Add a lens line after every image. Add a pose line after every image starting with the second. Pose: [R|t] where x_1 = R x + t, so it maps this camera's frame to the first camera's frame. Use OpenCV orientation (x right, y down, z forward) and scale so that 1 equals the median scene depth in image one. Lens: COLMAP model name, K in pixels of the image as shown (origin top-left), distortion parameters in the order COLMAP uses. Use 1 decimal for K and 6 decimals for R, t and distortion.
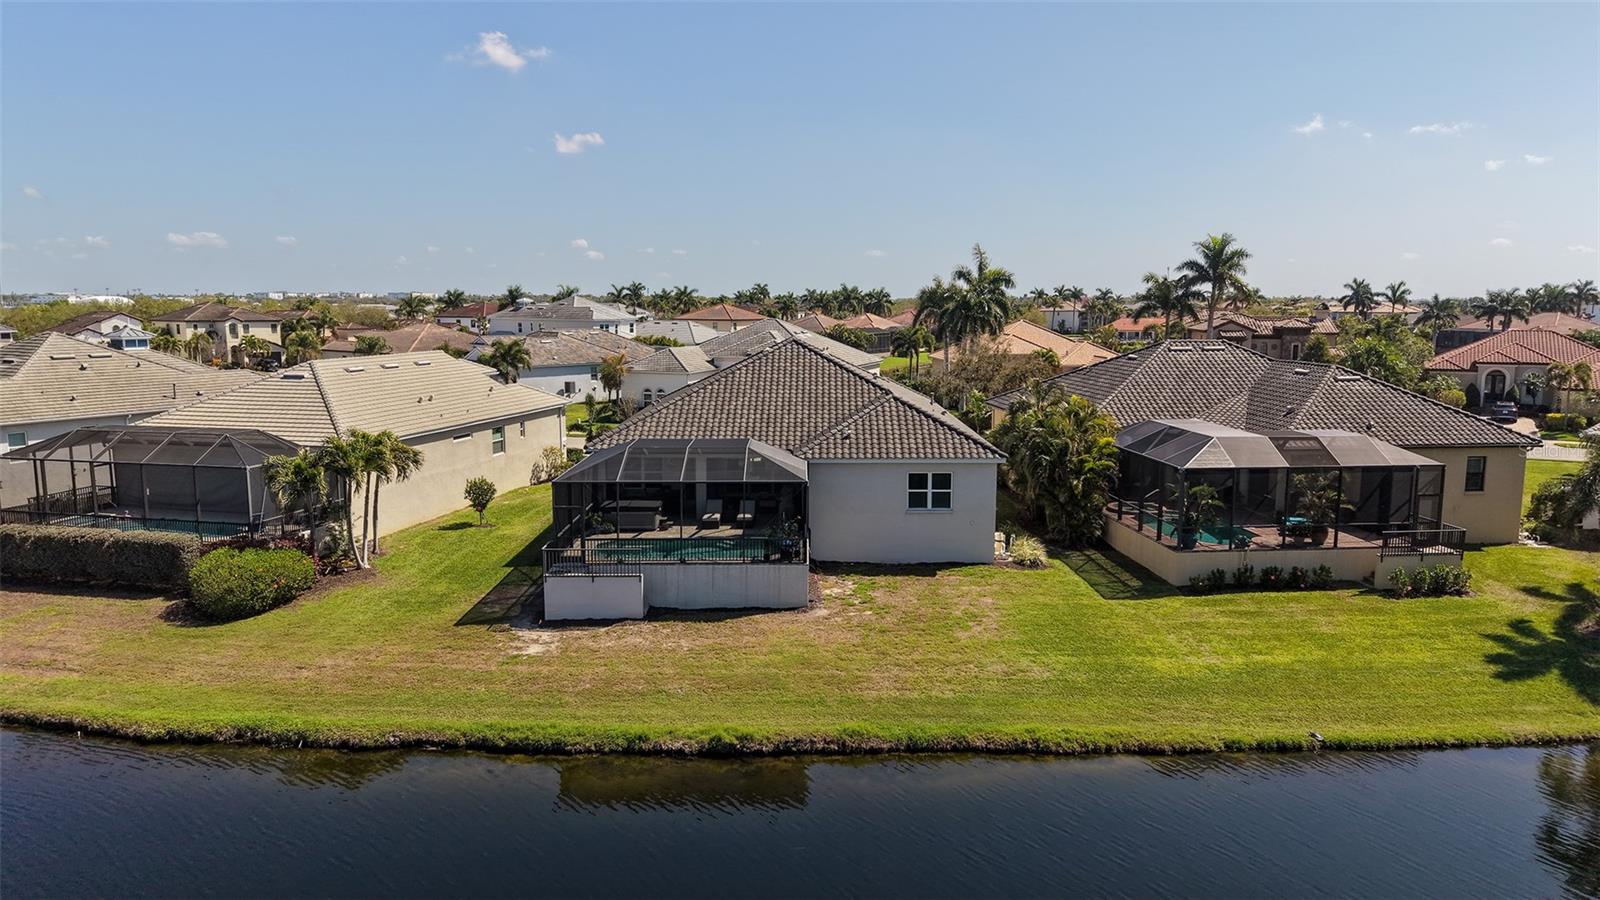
lens RADIAL K [[1063.1, 0, 800.0], [0, 1063.1, 450.0], [0, 0, 1]] dist [0.041872, -0.049148]
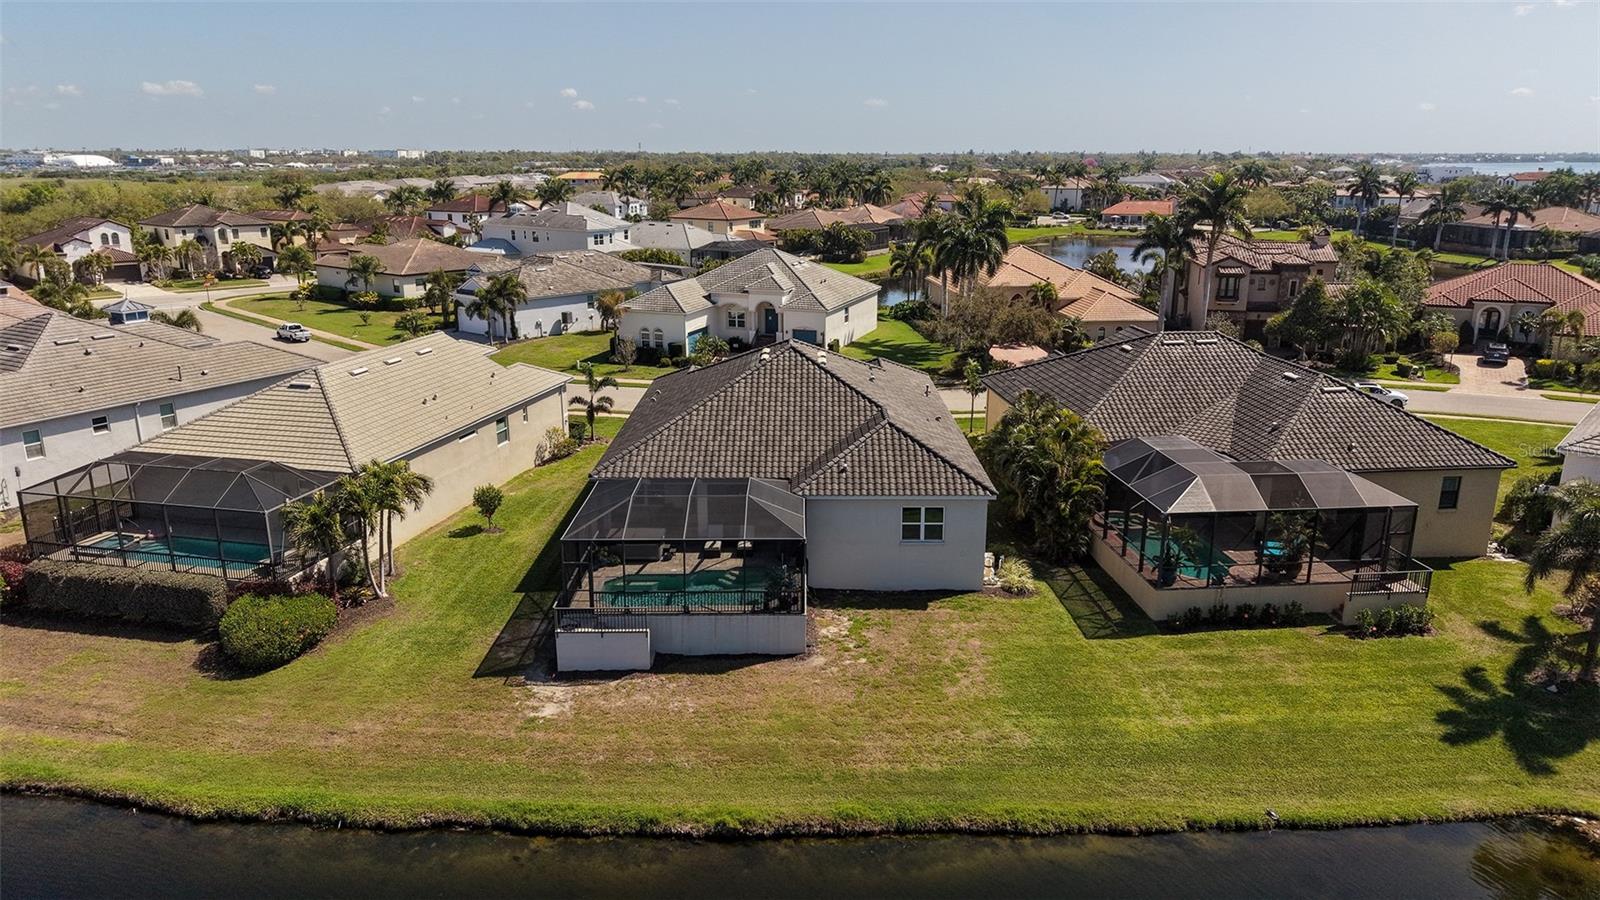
lens RADIAL K [[1063.1, 0, 800.0], [0, 1063.1, 450.0], [0, 0, 1]] dist [0.041872, -0.049148]
pose [[0.999996, -0.000910, 0.002614, -0.000608], [0.000560, 0.991371, 0.131085, -0.173287], [-0.002710, -0.131083, 0.991368, -0.022081]]
